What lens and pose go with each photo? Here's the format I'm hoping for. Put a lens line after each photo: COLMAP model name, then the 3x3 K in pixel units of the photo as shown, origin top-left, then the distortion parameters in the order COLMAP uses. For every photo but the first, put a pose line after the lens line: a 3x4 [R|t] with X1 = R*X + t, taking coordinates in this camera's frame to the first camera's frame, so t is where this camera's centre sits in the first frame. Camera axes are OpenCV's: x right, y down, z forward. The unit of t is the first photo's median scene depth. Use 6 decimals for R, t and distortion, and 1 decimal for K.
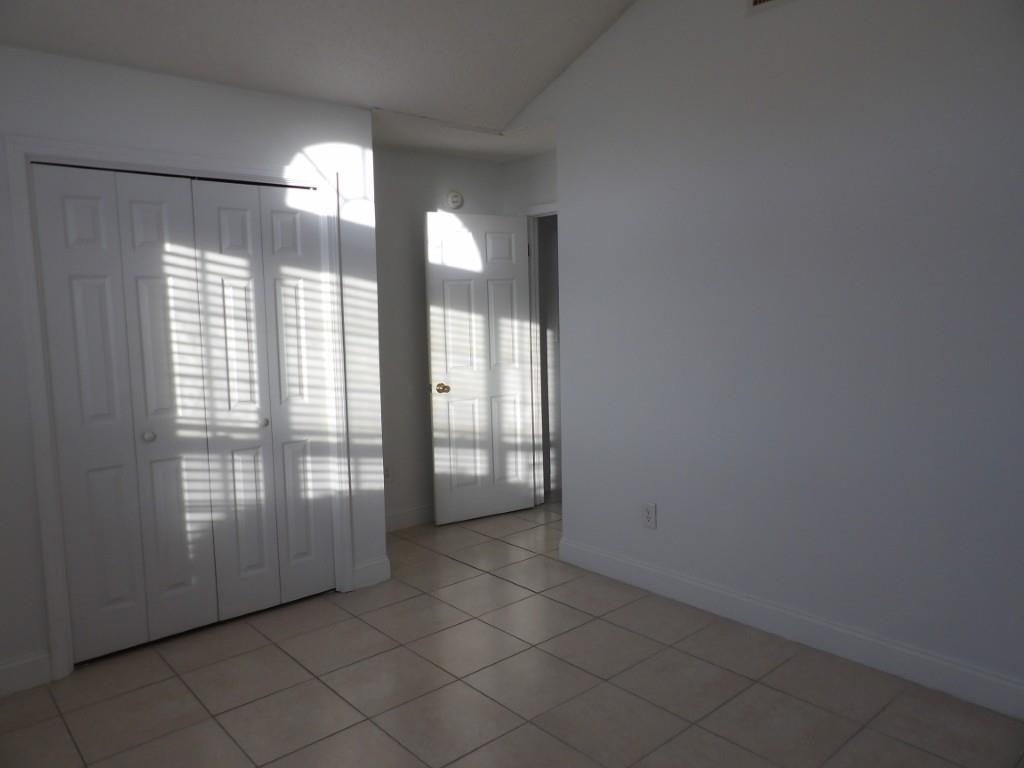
lens RADIAL K [[731.9, 0, 509.7], [0, 731.9, 379.6], [0, 0, 1]] dist [-0.030578, 0.036911]
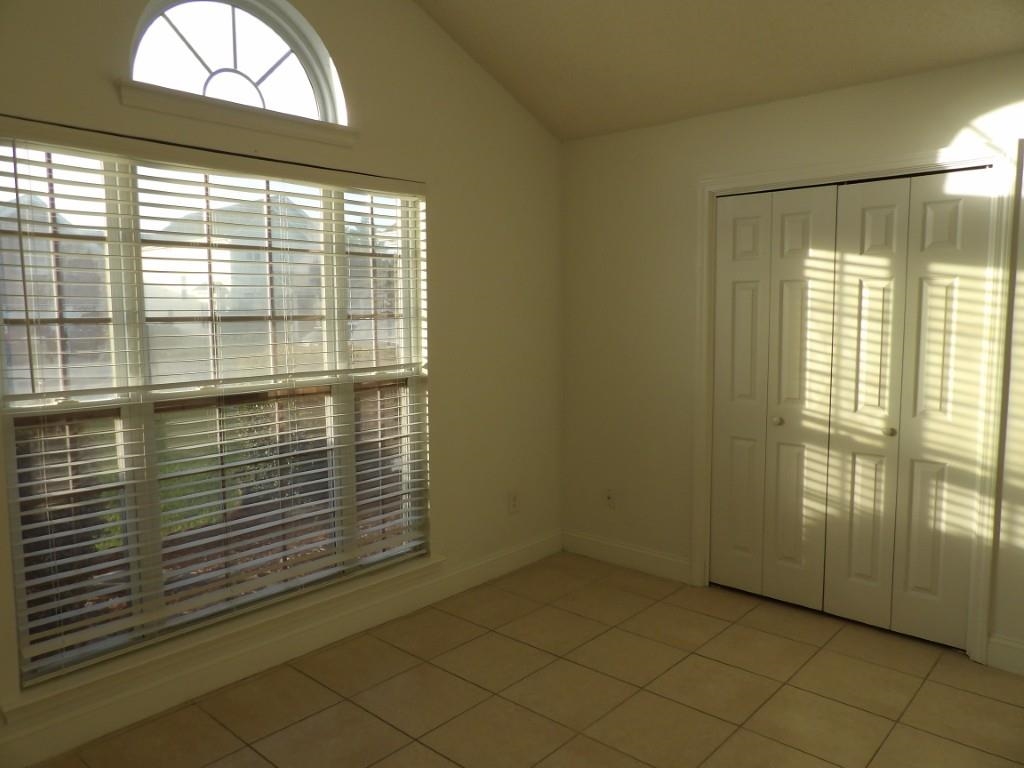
lens RADIAL K [[731.9, 0, 509.7], [0, 731.9, 379.6], [0, 0, 1]] dist [-0.030578, 0.036911]
pose [[0.122800, 0.113172, -0.985958, 0.530924], [-0.100233, 0.989811, 0.101131, -0.054309], [0.987357, 0.086407, 0.132892, 0.395624]]
